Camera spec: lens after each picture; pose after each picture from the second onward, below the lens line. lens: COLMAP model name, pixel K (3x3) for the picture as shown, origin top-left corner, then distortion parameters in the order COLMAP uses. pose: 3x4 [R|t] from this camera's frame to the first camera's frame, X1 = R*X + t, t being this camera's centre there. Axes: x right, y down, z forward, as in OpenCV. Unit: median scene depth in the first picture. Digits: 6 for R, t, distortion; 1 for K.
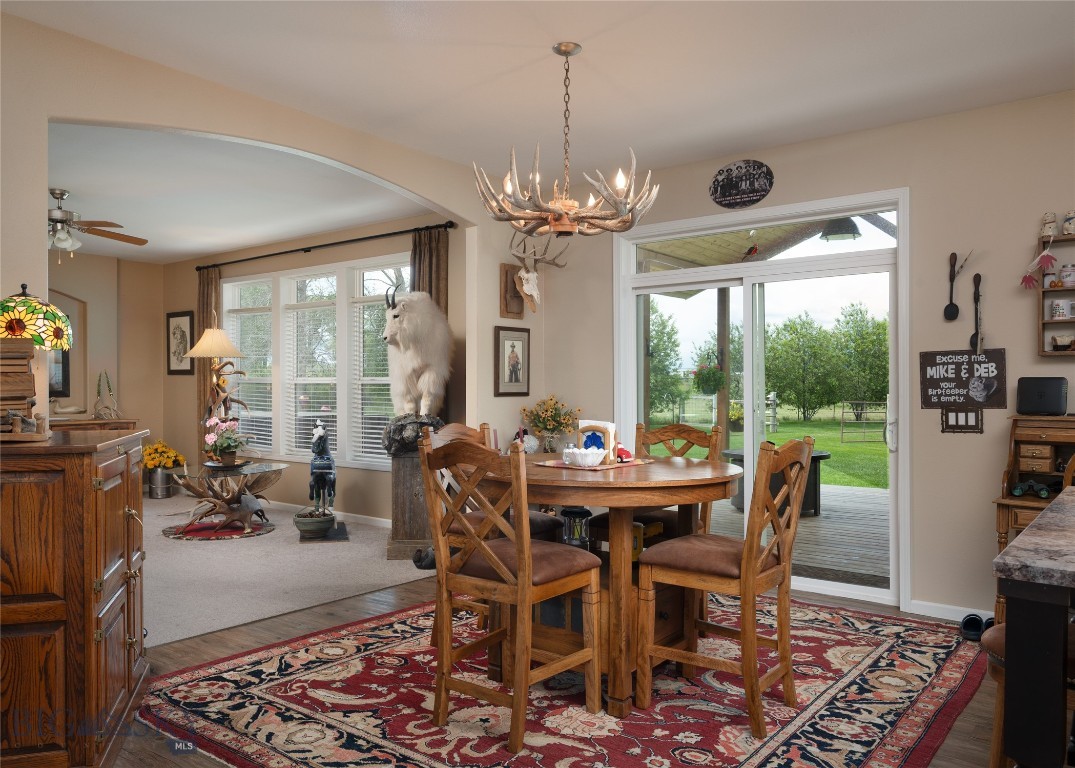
lens RADIAL K [[787.3, 0, 538.9], [0, 787.3, 390.9], [0, 0, 1]] dist [0.001462, 0.000765]
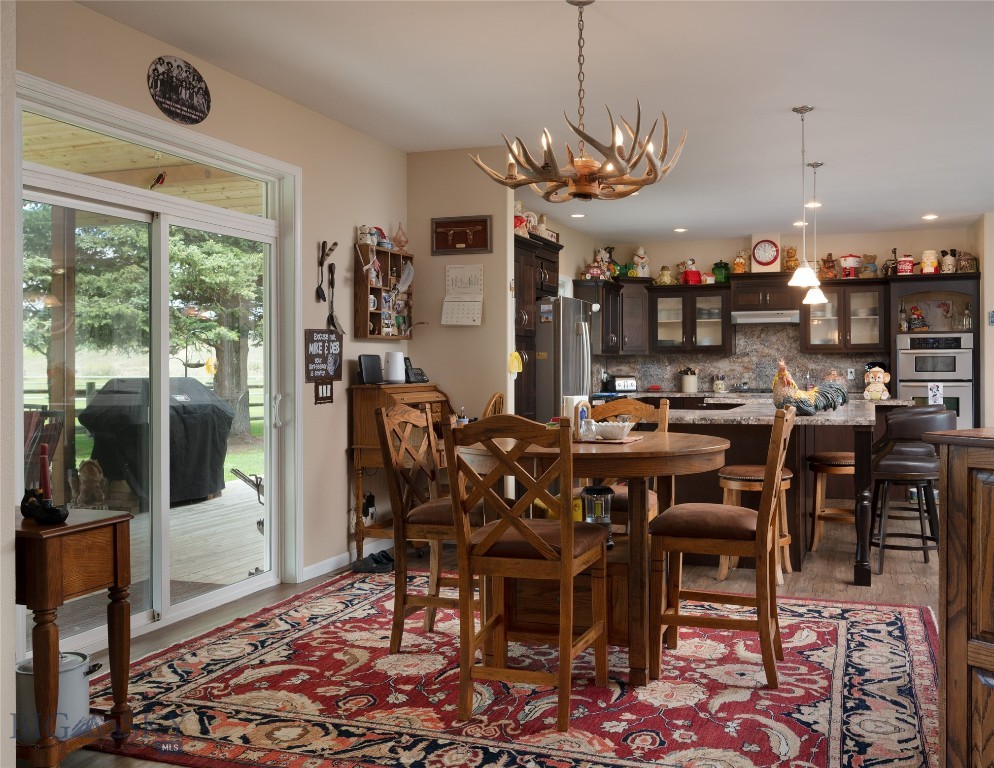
lens RADIAL K [[934.4, 0, 512.8], [0, 934.4, 364.9], [0, 0, 1]] dist [-0.004091, 0.000000]
pose [[-0.293492, 0.000706, 0.955961, -0.824325], [0.008688, 0.999960, 0.001929, -0.001606], [-0.955922, 0.008872, -0.293487, 1.160927]]
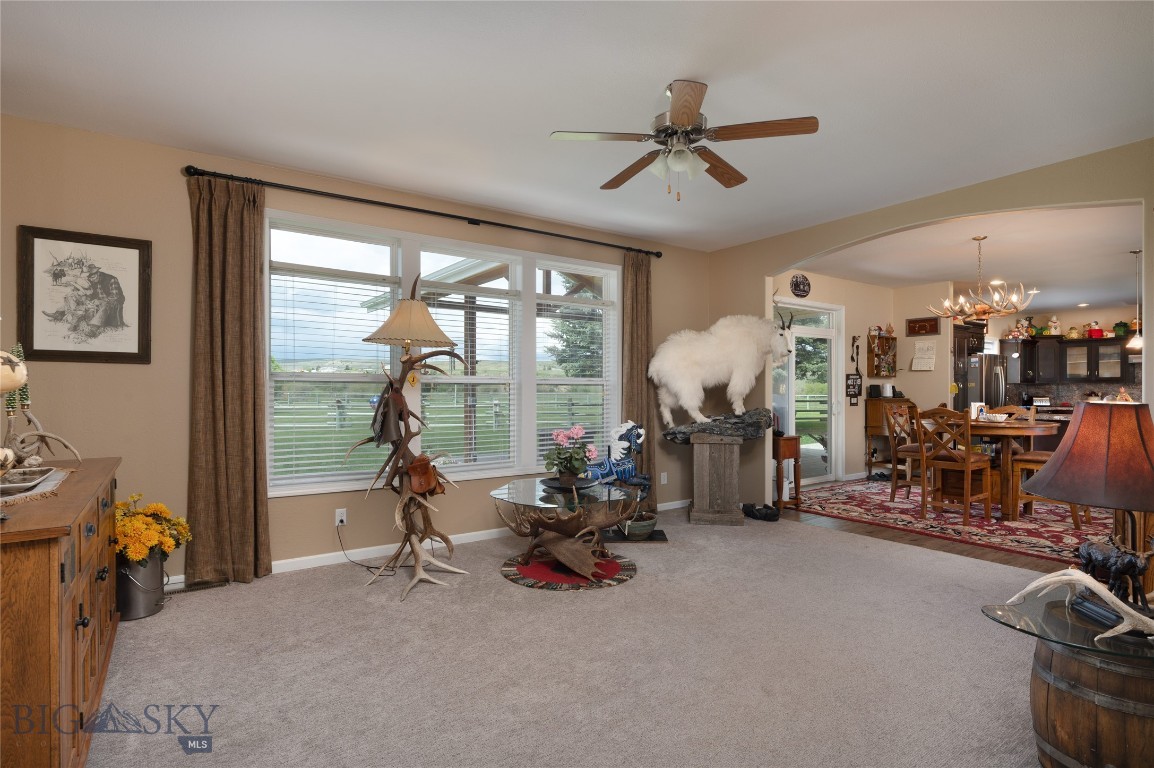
lens RADIAL K [[599.3, 0, 571.1], [0, 599.3, 386.4], [0, 0, 1]] dist [-0.001698, 0.001189]
pose [[0.286681, 0.004197, 0.958017, -1.640940], [0.005270, 0.999968, -0.005957, -0.003674], [-0.958011, 0.006757, 0.286650, 1.356779]]
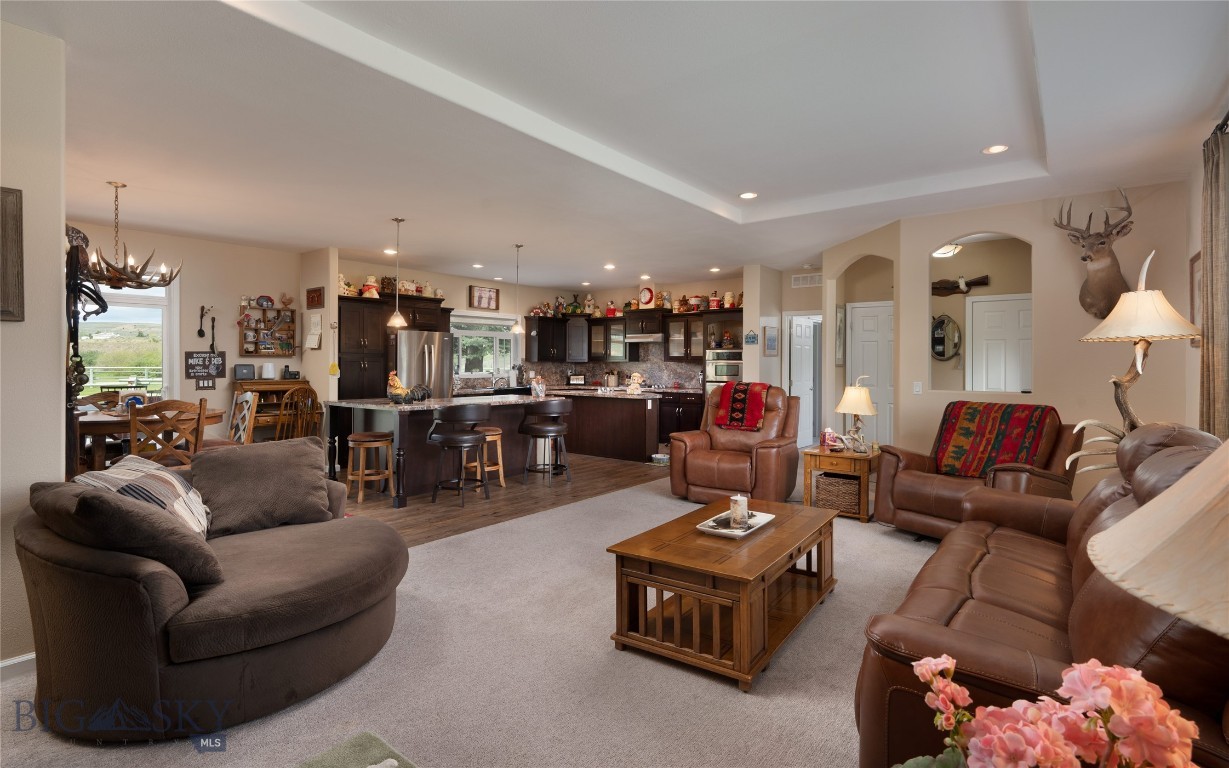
lens RADIAL K [[579.1, 0, 591.9], [0, 579.1, 365.7], [0, 0, 1]] dist [-0.008038, 0.000125]
pose [[0.032455, -0.007549, 0.999445, -1.027686], [0.001256, 0.999971, 0.007512, -0.023764], [-0.999472, 0.001011, 0.032464, -0.107083]]
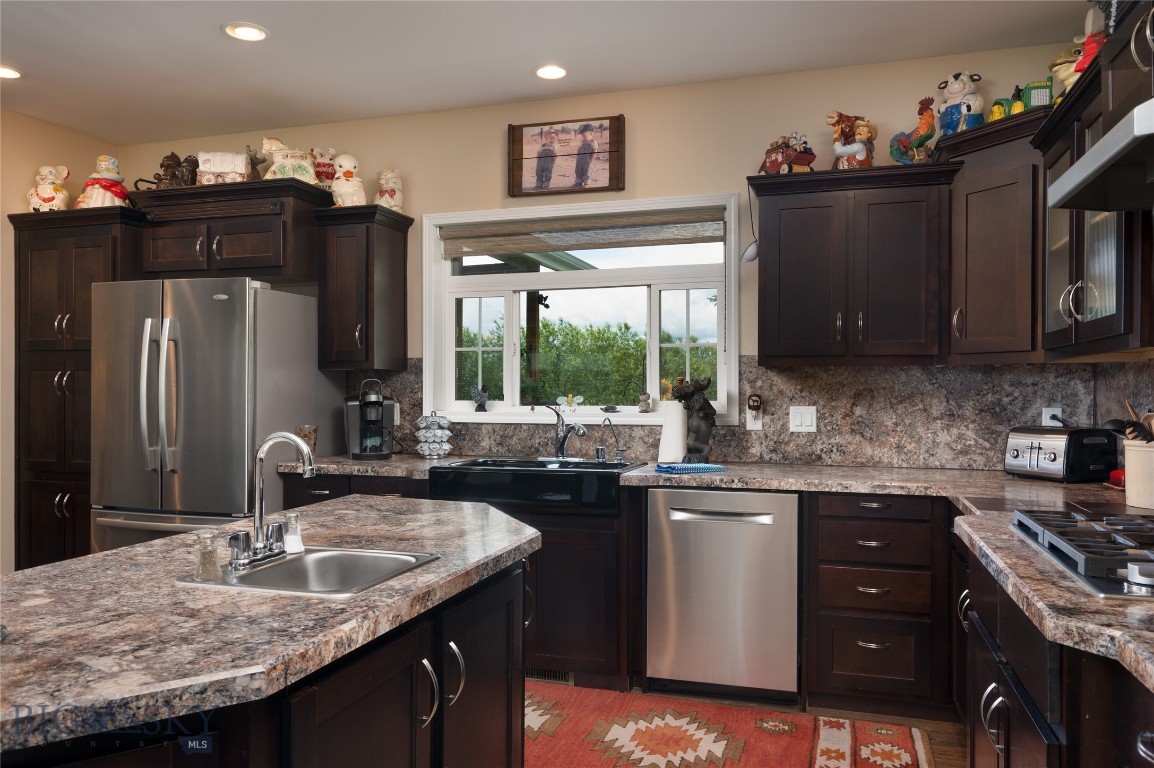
lens RADIAL K [[802.8, 0, 575.8], [0, 802.8, 382.5], [0, 0, 1]] dist [-0.006377, -0.008402]
pose [[0.932829, 0.002119, 0.360314, 0.984051], [0.000980, 0.999964, -0.008417, 0.000327], [-0.360319, 0.008205, 0.932793, -0.504577]]
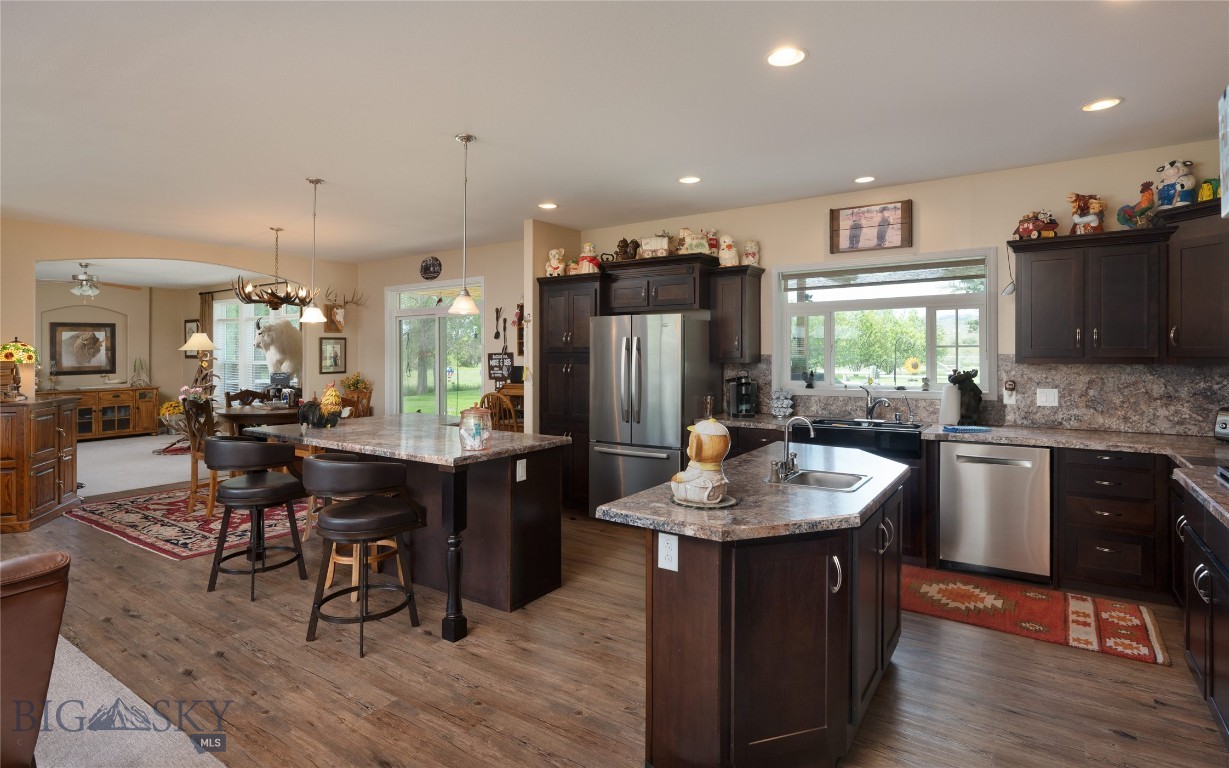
lens RADIAL K [[607.9, 0, 622.3], [0, 607.9, 351.7], [0, 0, 1]] dist [-0.005717, 0.000779]
pose [[0.997093, -0.010079, 0.075519, 0.762609], [0.010430, 0.999937, -0.004262, -0.045309], [-0.075471, 0.005038, 0.997135, -0.711844]]
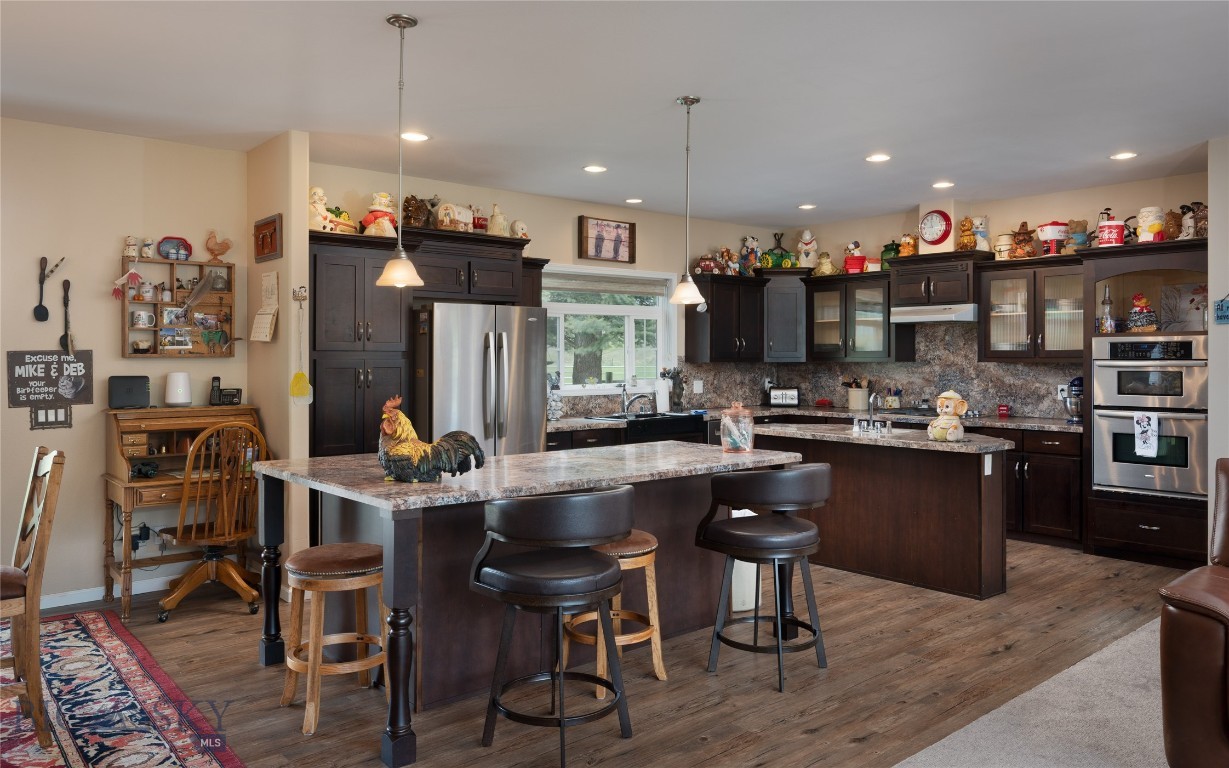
lens RADIAL K [[852.8, 0, 605.4], [0, 852.8, 357.2], [0, 0, 1]] dist [0.000610, -0.004628]
pose [[0.210683, -0.004066, 0.977546, -0.430794], [0.006560, 0.999975, 0.002746, -0.041835], [-0.977532, 0.005834, 0.210704, 0.036750]]
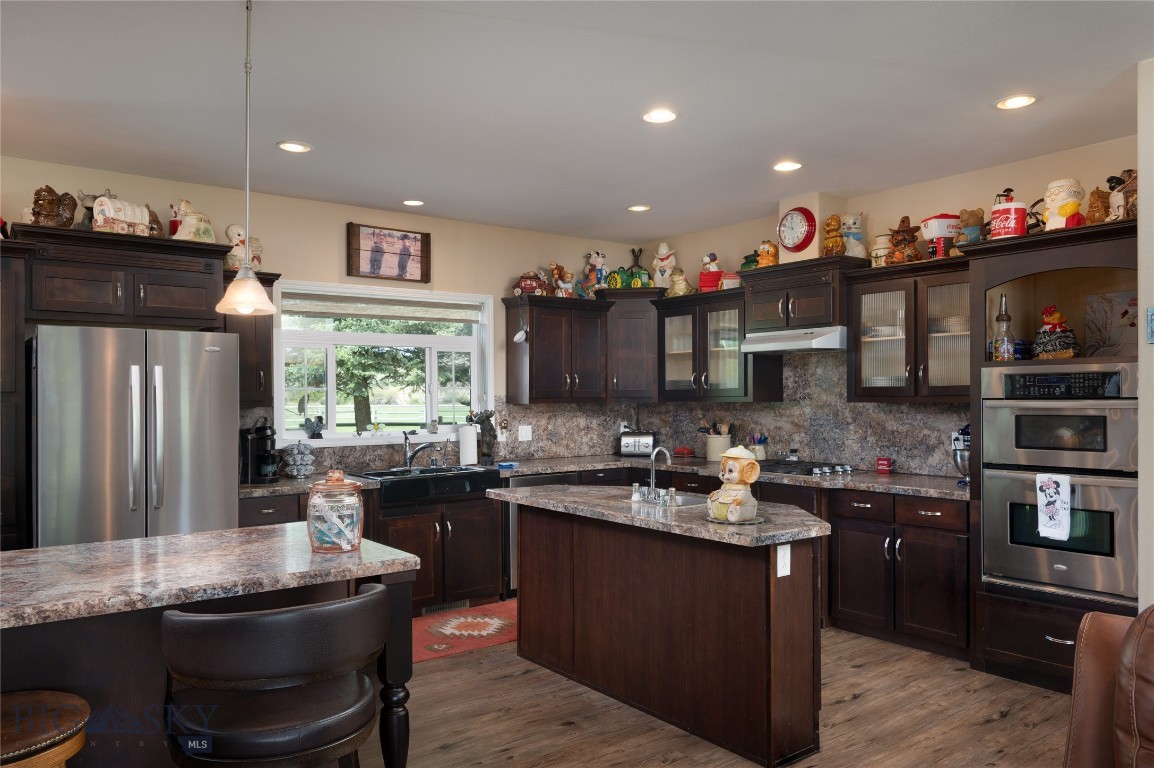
lens RADIAL K [[802.8, 0, 552.2], [0, 802.8, 399.8], [0, 0, 1]] dist [-0.006377, -0.008402]
pose [[0.274610, -0.008888, 0.961515, 0.081405], [0.011516, 0.999916, 0.005954, -0.038711], [-0.961487, 0.009437, 0.274689, -0.231262]]
